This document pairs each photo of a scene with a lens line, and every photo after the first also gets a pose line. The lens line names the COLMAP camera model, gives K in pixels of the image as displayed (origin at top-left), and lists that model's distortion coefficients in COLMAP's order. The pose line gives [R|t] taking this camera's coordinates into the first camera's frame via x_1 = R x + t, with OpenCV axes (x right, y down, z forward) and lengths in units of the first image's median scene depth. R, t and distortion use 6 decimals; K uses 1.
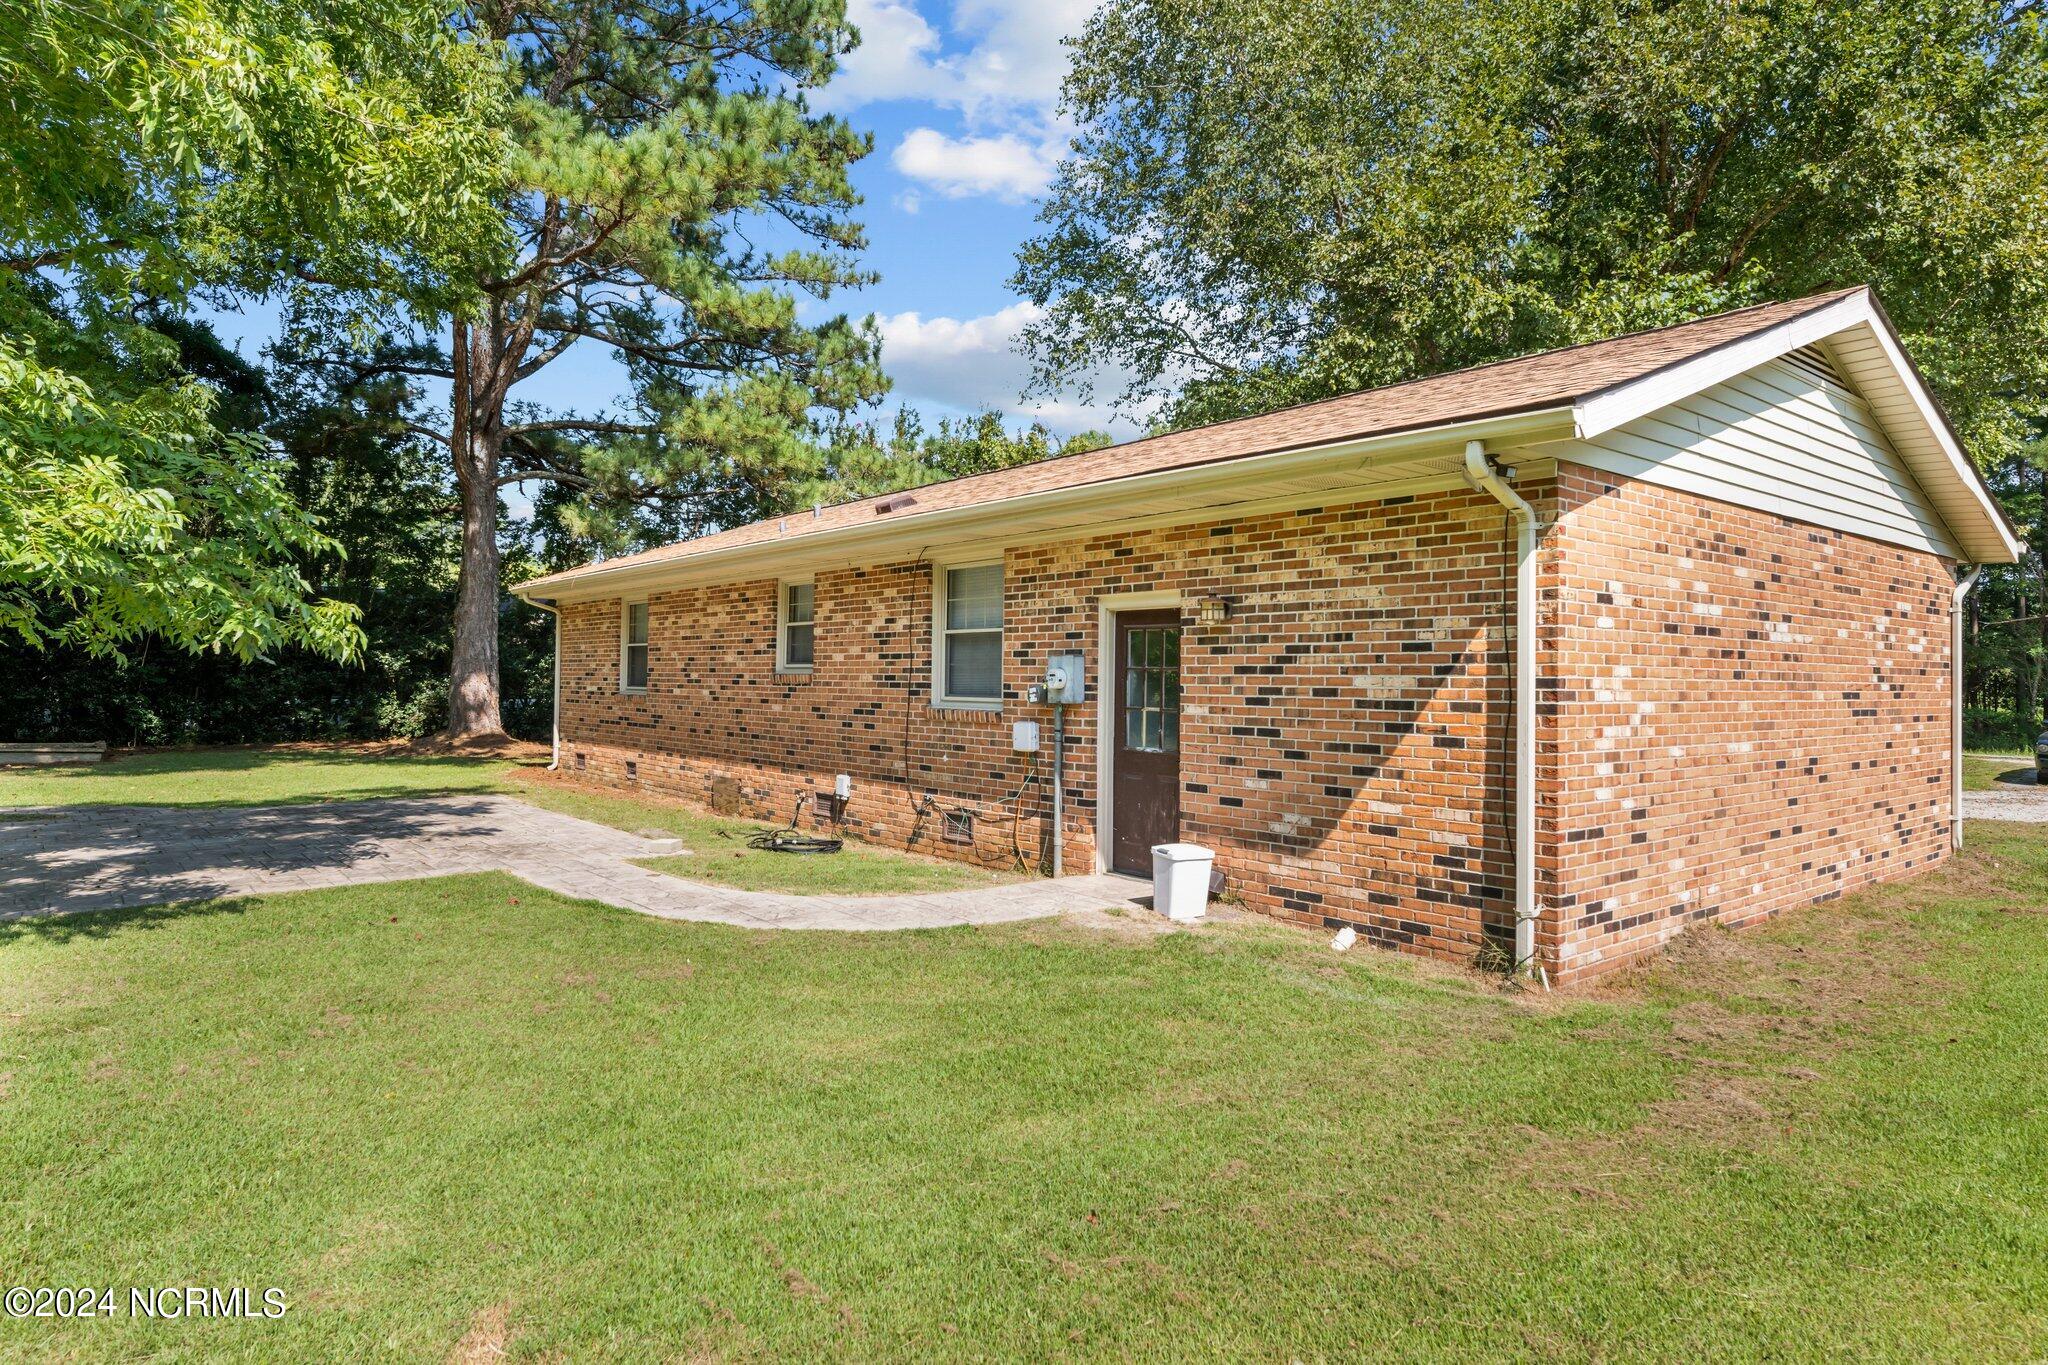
lens RADIAL K [[1152.7, 0, 1004.1], [0, 1152.7, 659.0], [0, 0, 1]] dist [0.012418, 0.000849]
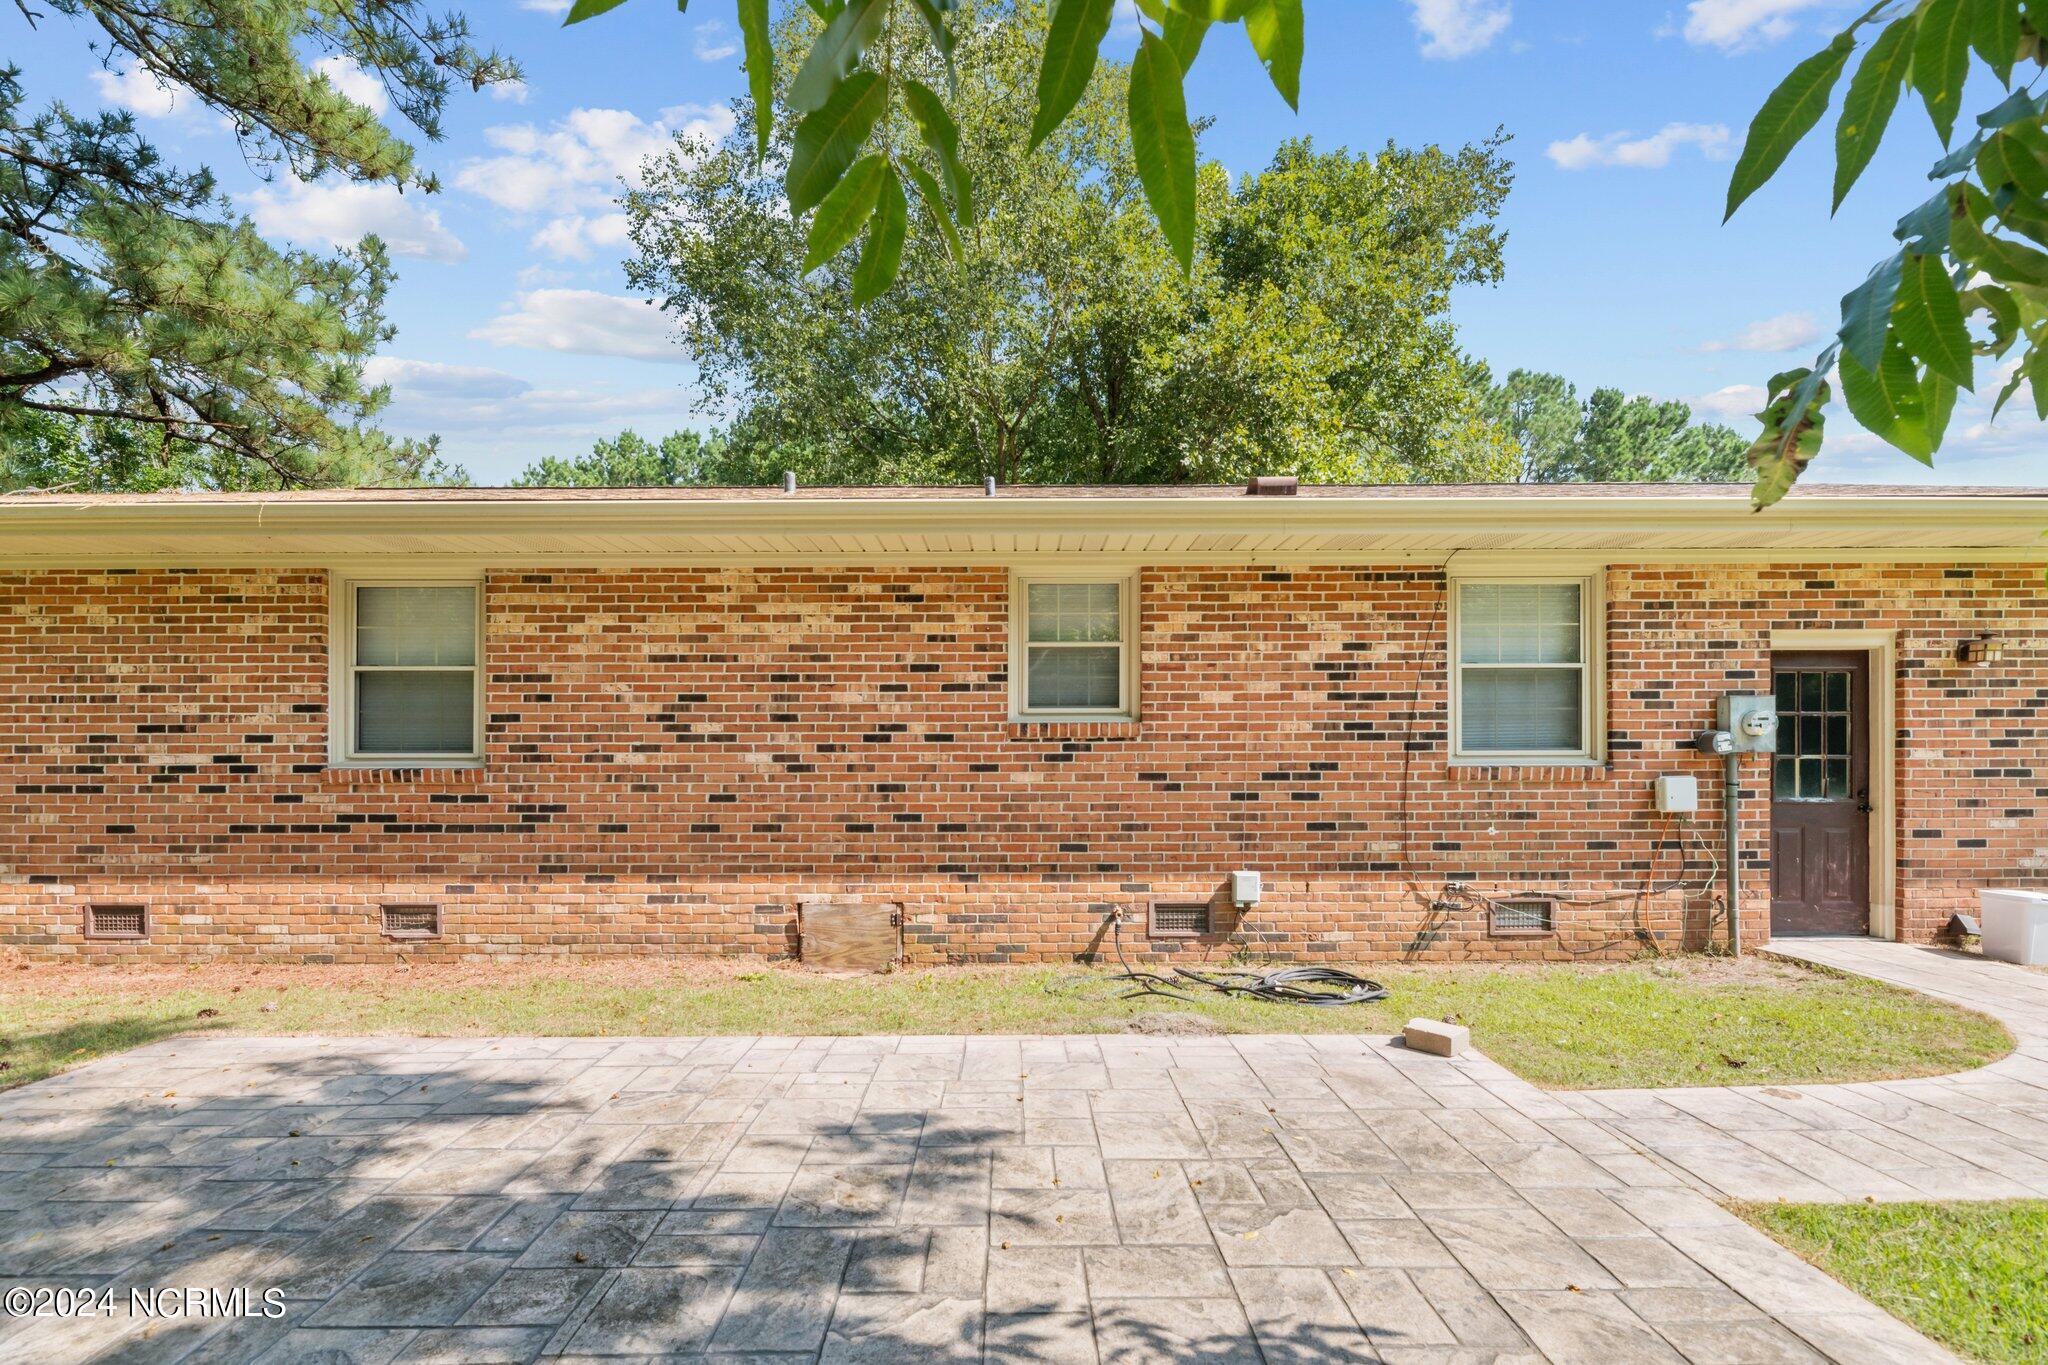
lens RADIAL K [[821.5, 0, 1022.1], [0, 821.5, 712.8], [0, 0, 1]] dist [0.002500, -0.002056]
pose [[0.633743, -0.010433, 0.773474, -0.616322], [-0.003528, 0.999860, 0.016377, 0.000302], [-0.773536, -0.013107, 0.633617, 0.828332]]
